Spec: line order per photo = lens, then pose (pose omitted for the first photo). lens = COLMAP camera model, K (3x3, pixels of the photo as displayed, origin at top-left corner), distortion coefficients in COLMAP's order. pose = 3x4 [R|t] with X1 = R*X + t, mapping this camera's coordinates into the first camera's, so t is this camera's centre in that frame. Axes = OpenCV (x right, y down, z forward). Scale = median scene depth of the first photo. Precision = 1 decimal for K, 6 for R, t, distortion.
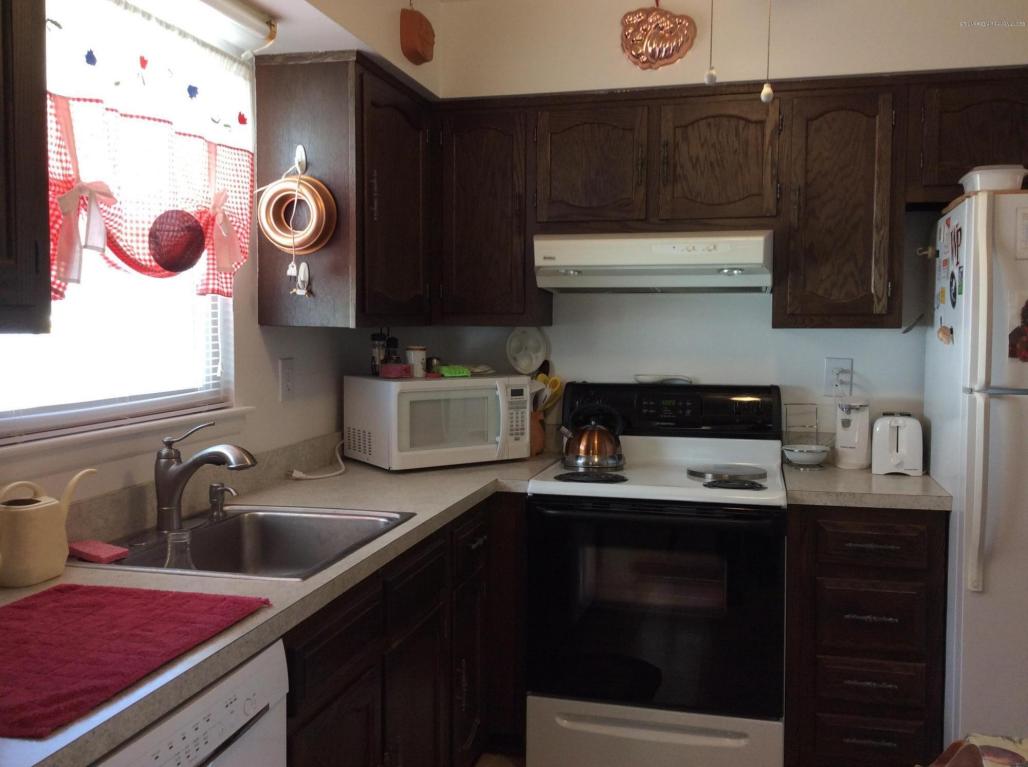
lens RADIAL K [[939.7, 0, 509.7], [0, 939.7, 381.0], [0, 0, 1]] dist [0.118054, -0.234047]
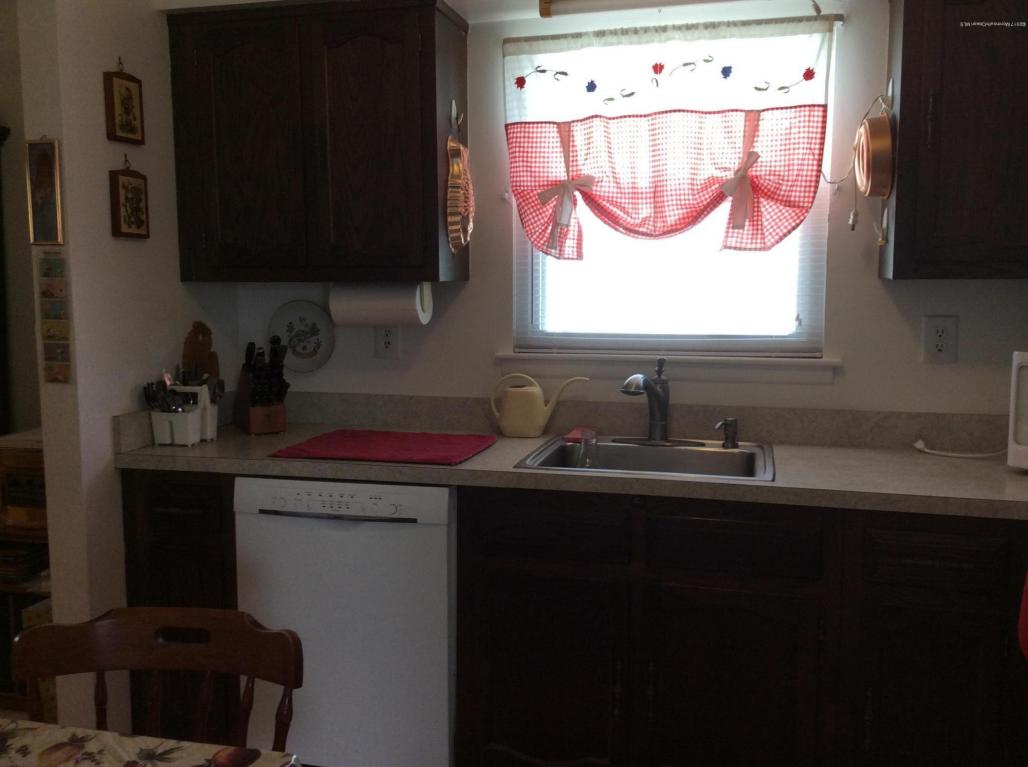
lens RADIAL K [[931.9, 0, 516.4], [0, 931.9, 379.2], [0, 0, 1]] dist [0.133621, -0.221912]
pose [[0.004803, 0.096378, -0.995333, 0.677296], [-0.067470, 0.993108, 0.095837, -0.023530], [0.997710, 0.066695, 0.011273, 0.615789]]
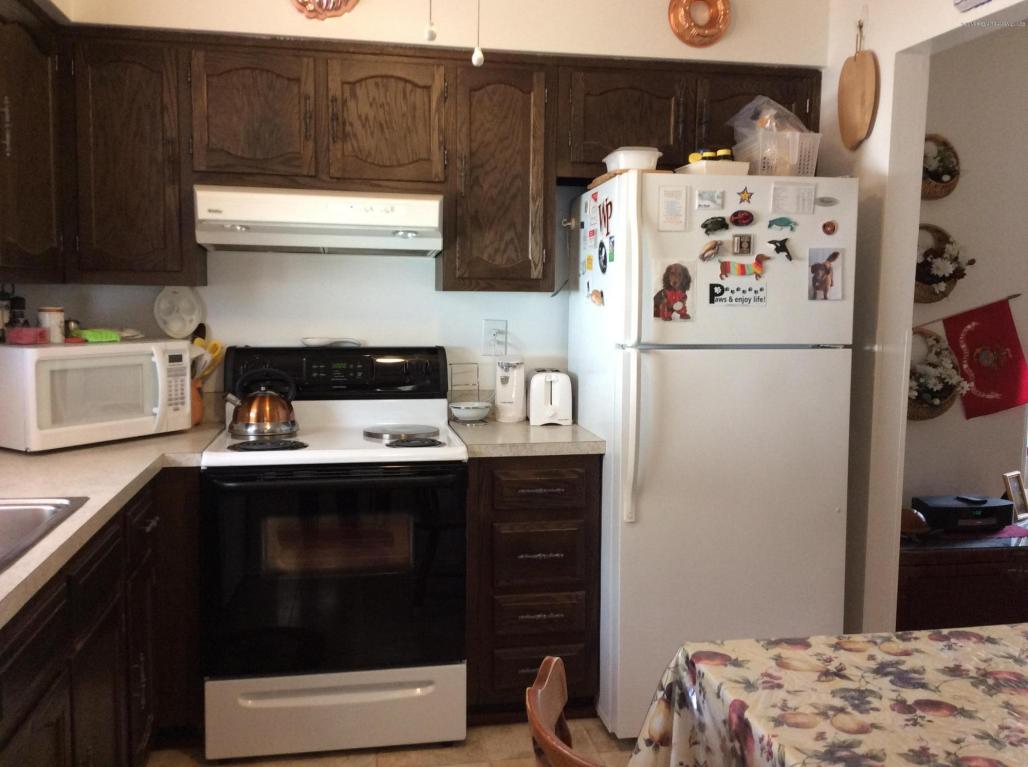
lens RADIAL K [[939.7, 0, 509.7], [0, 939.7, 381.0], [0, 0, 1]] dist [0.118054, -0.234047]
pose [[0.907753, -0.031056, 0.418355, -0.091870], [0.016465, 0.999125, 0.038442, 0.004591], [-0.419182, -0.028007, 0.907470, 0.031183]]
